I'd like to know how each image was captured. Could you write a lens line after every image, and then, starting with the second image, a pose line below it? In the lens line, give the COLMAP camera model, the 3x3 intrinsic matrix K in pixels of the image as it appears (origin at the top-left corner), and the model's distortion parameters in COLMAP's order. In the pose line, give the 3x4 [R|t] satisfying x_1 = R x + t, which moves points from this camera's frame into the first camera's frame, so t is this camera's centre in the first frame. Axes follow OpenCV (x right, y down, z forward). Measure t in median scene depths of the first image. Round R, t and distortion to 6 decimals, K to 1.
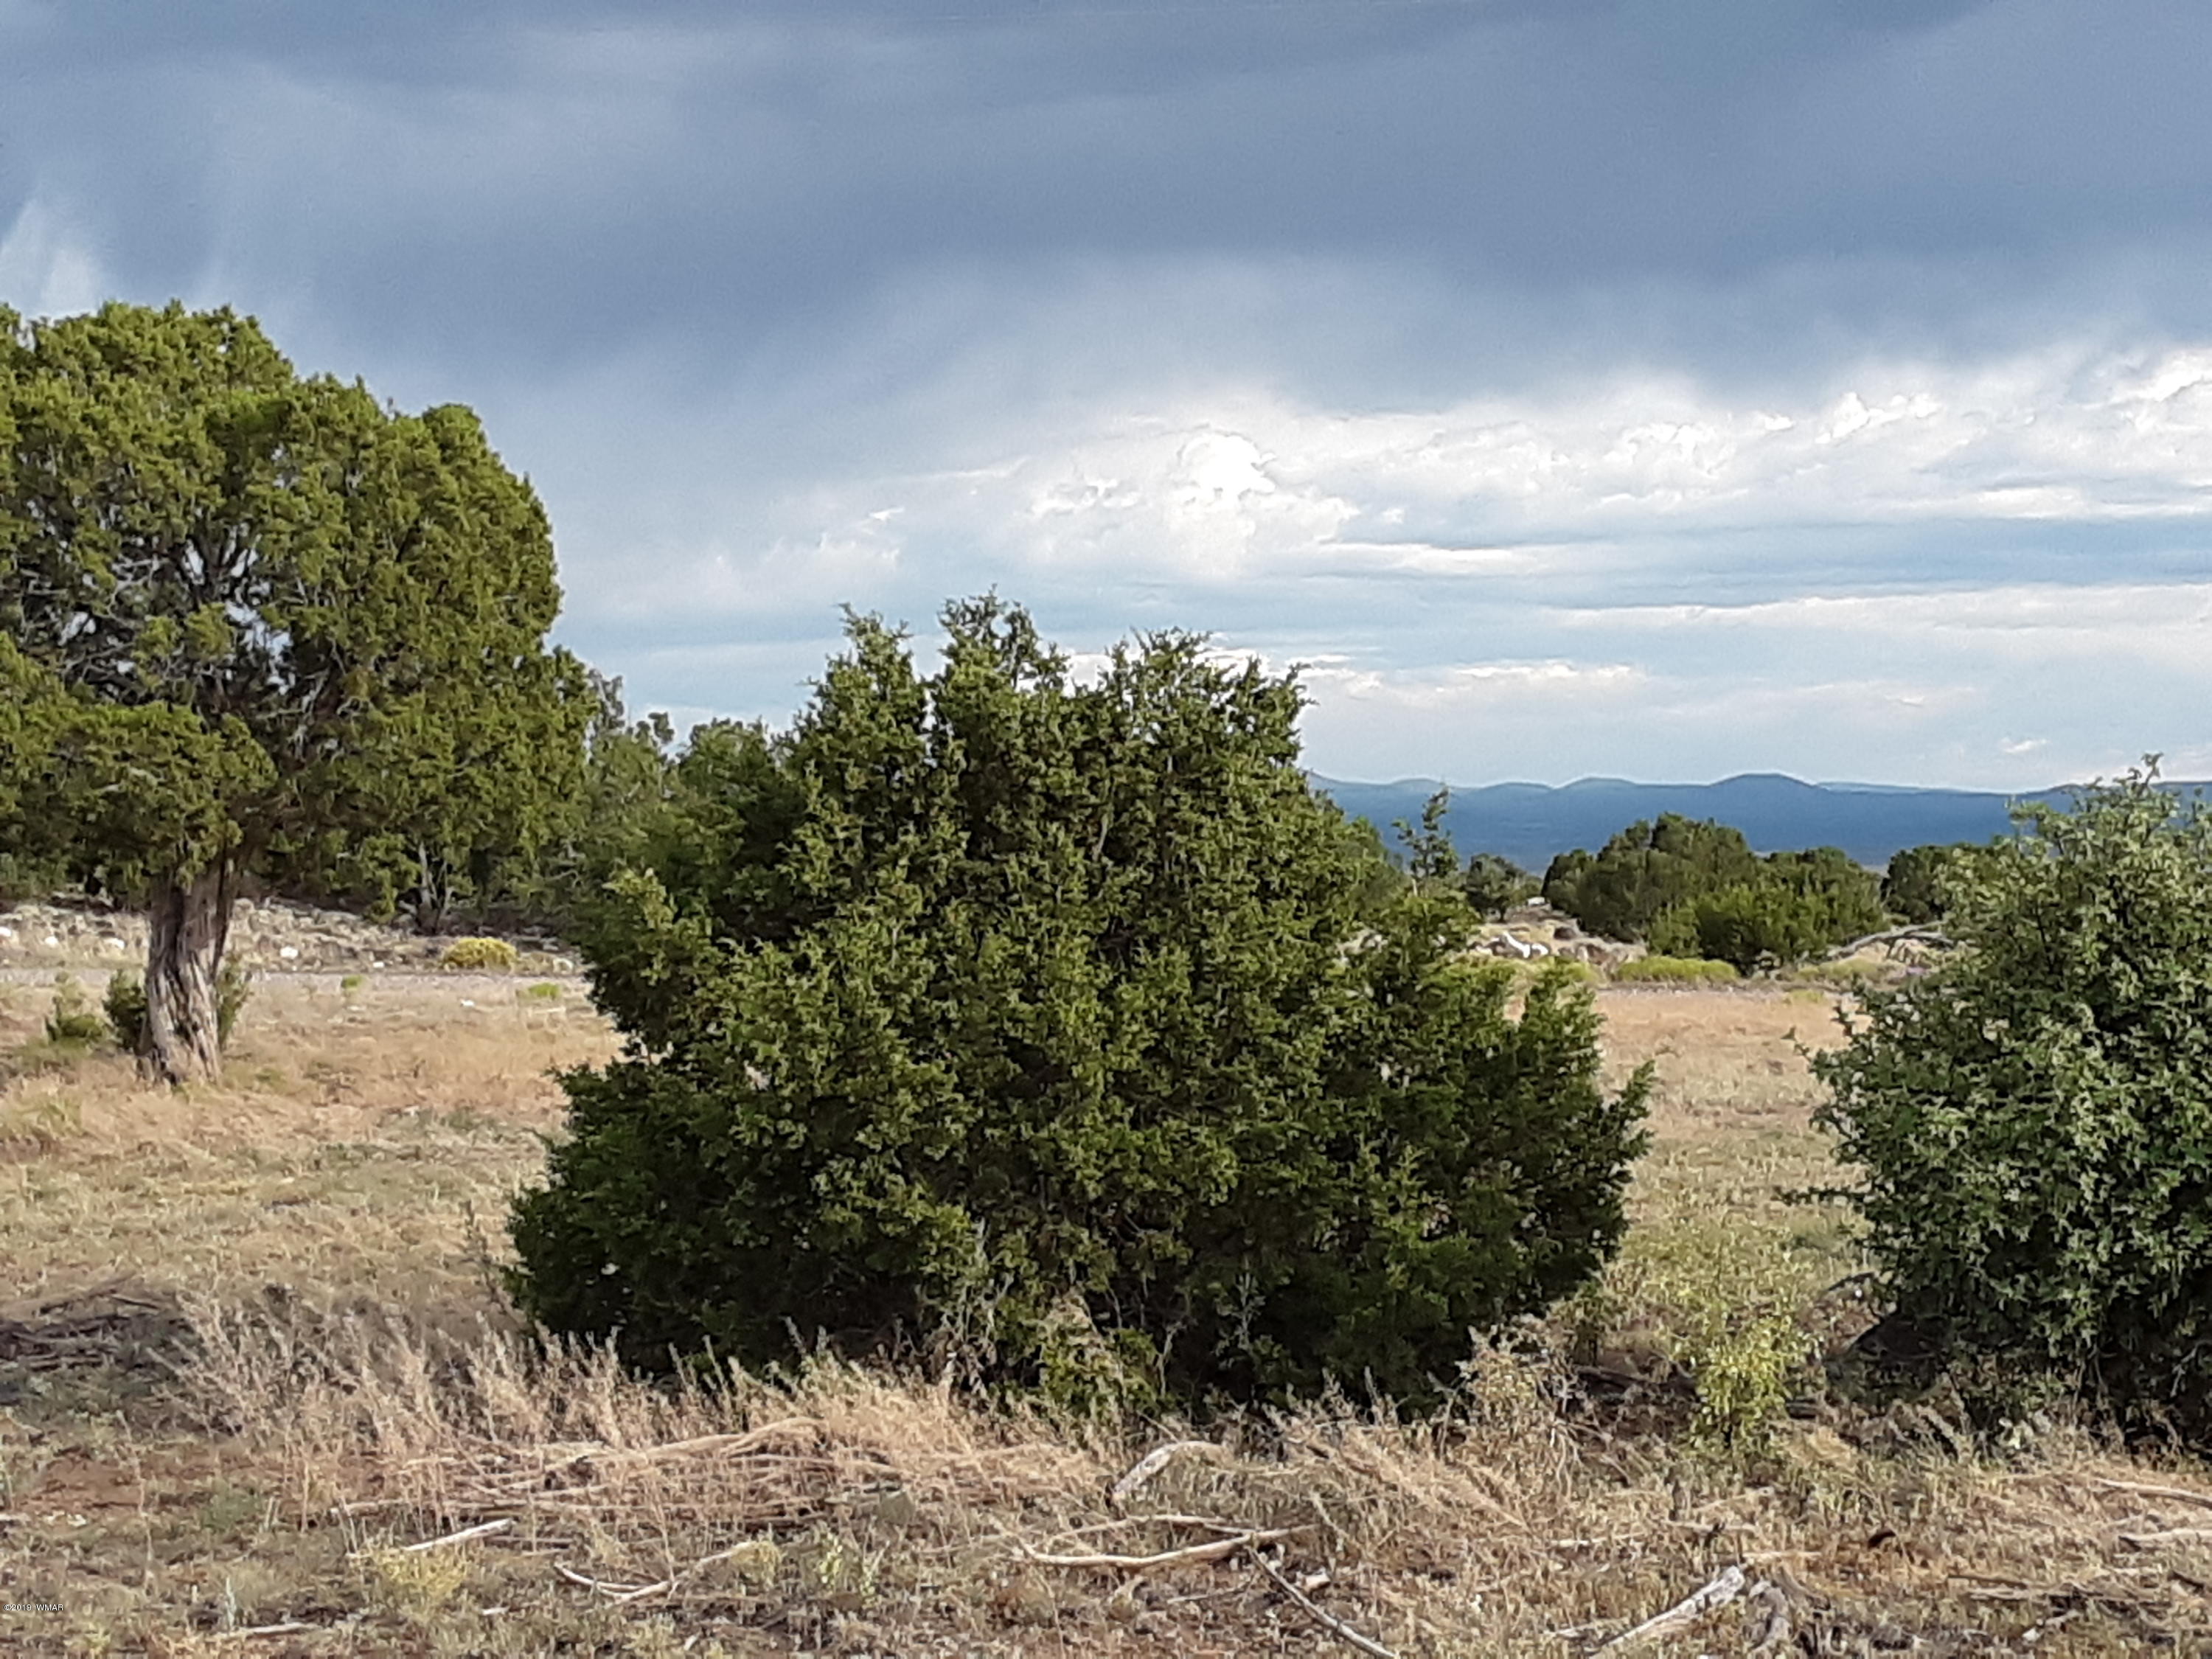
lens RADIAL K [[4121.9, 0, 1186.3], [0, 4121.9, 955.2], [0, 0, 1]] dist [0.037167, 0.605026]
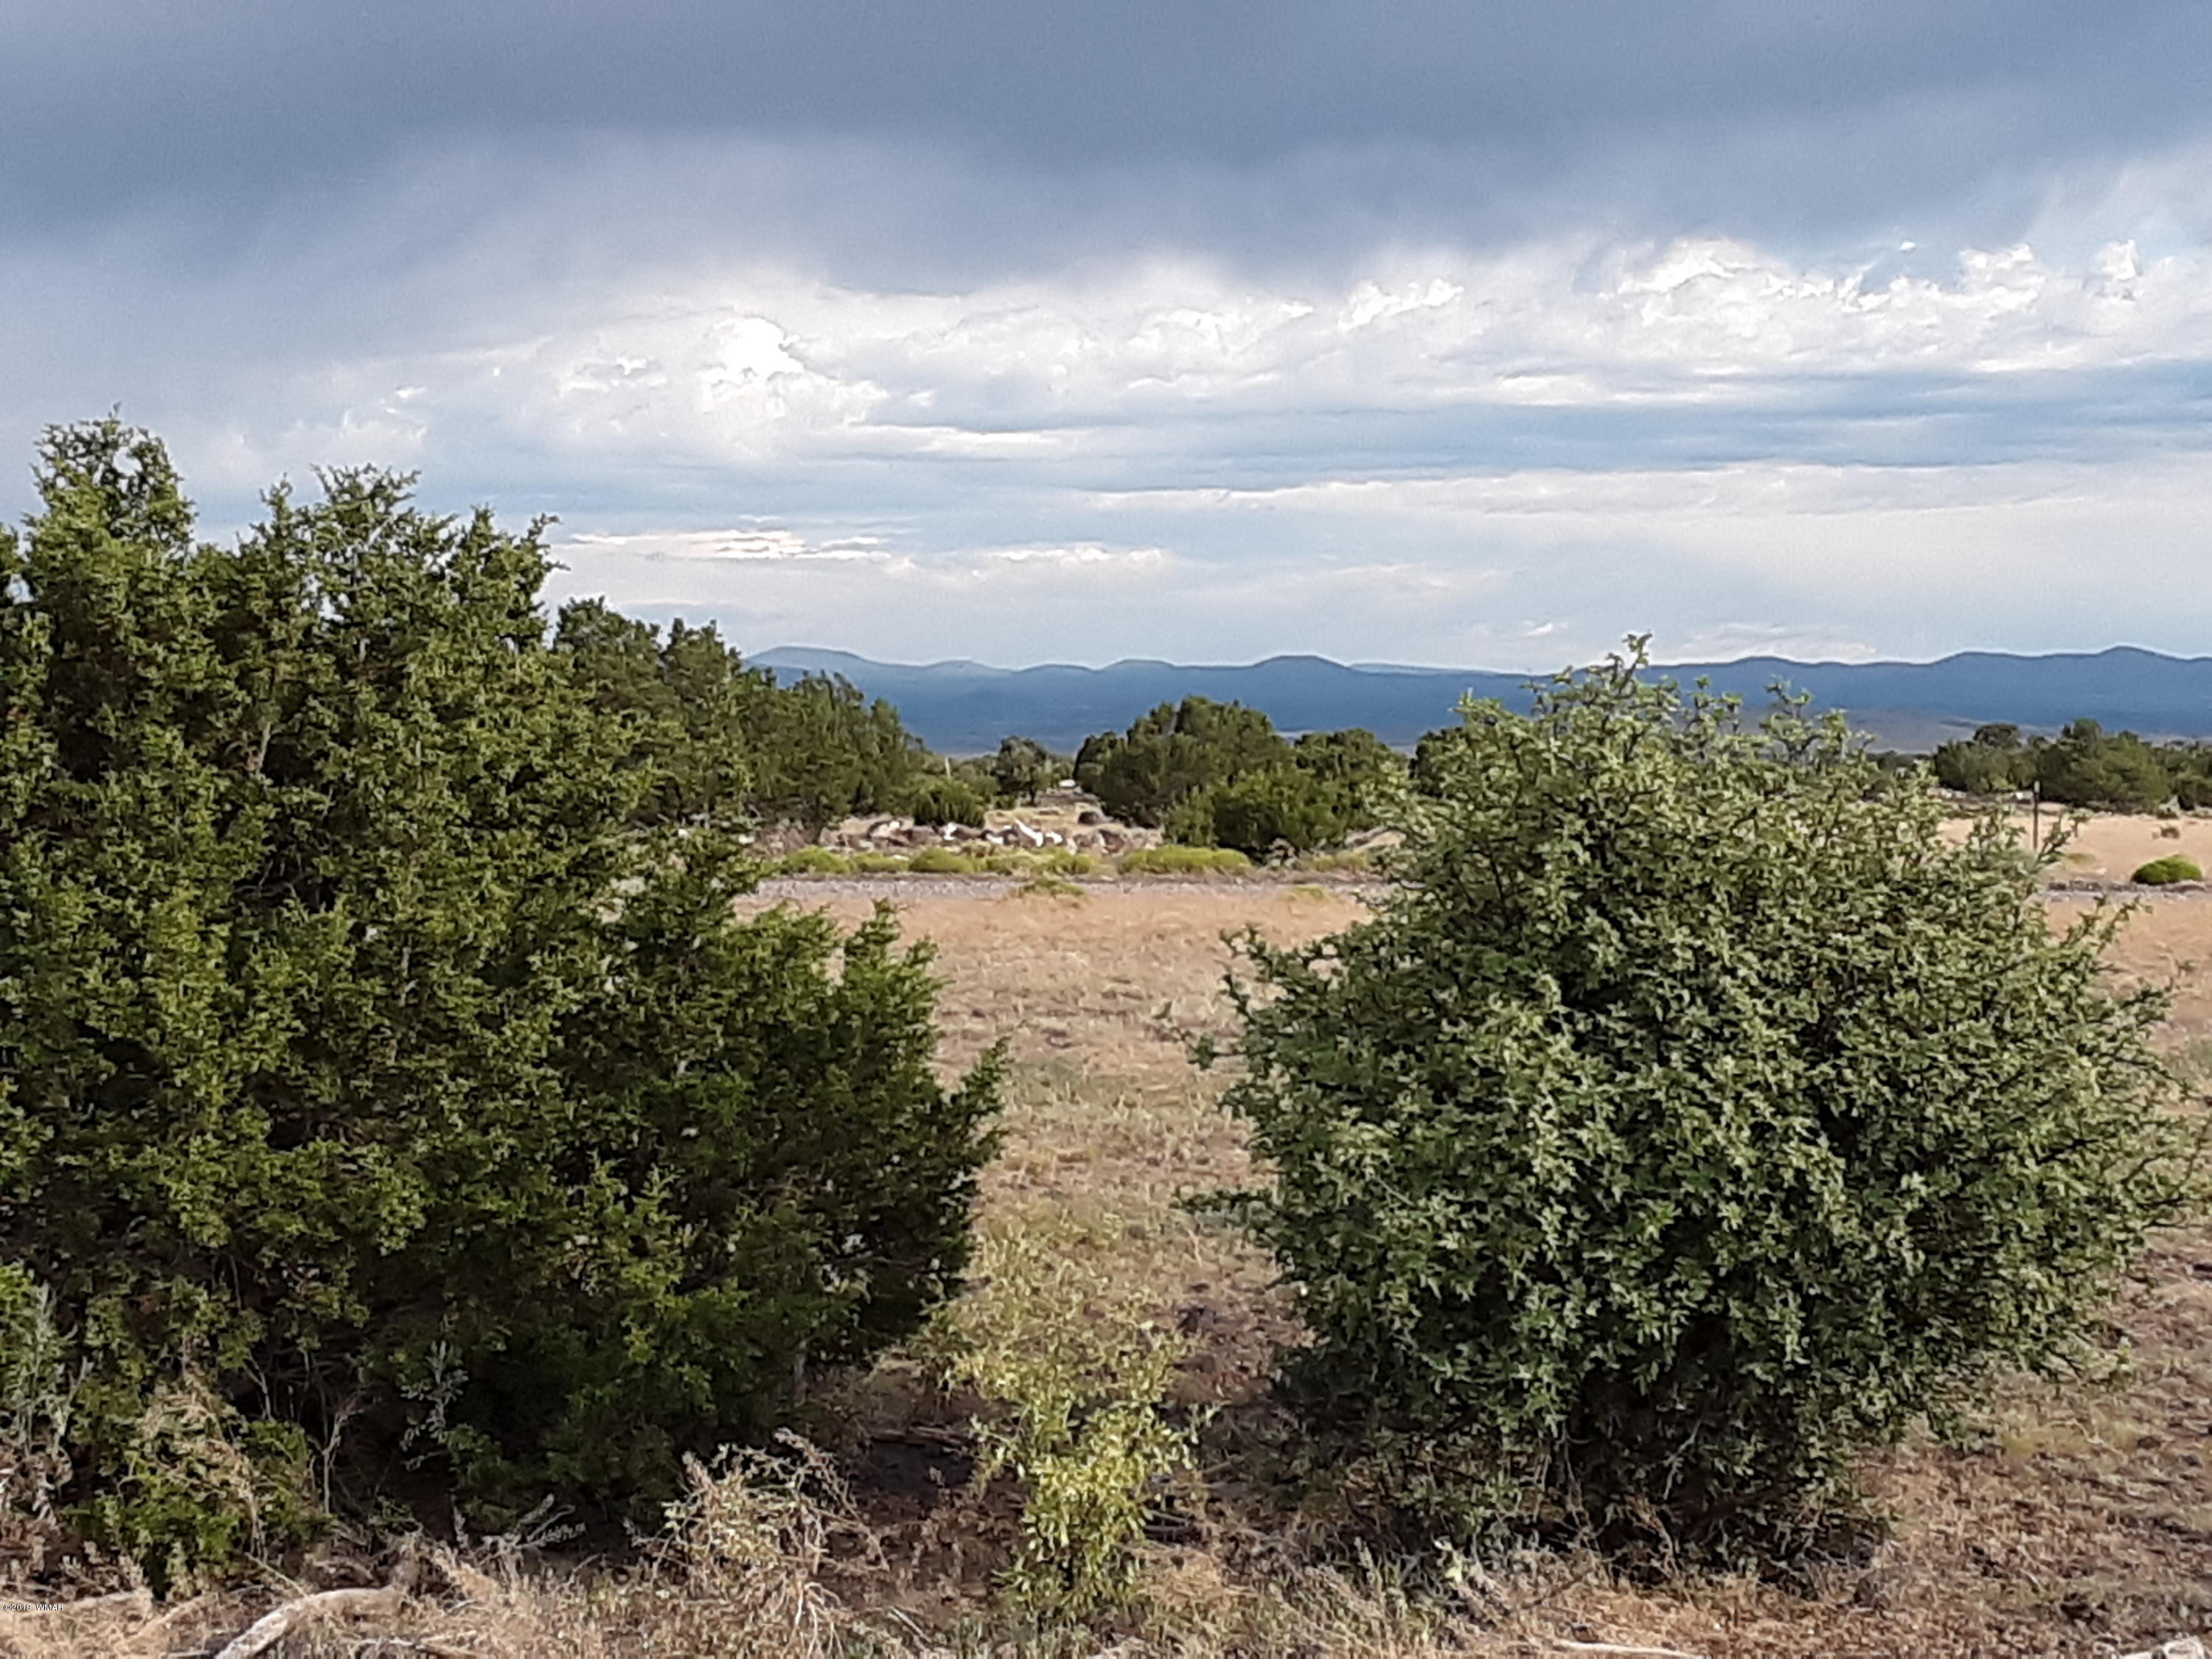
lens RADIAL K [[3911.4, 0, 1152.3], [0, 3911.4, 1003.3], [0, 0, 1]] dist [0.069809, 0.014669]
pose [[0.995207, -0.010559, 0.097217, 0.078717], [0.006277, 0.999001, 0.044242, -0.014318], [-0.097587, -0.043419, 0.994279, 0.311700]]
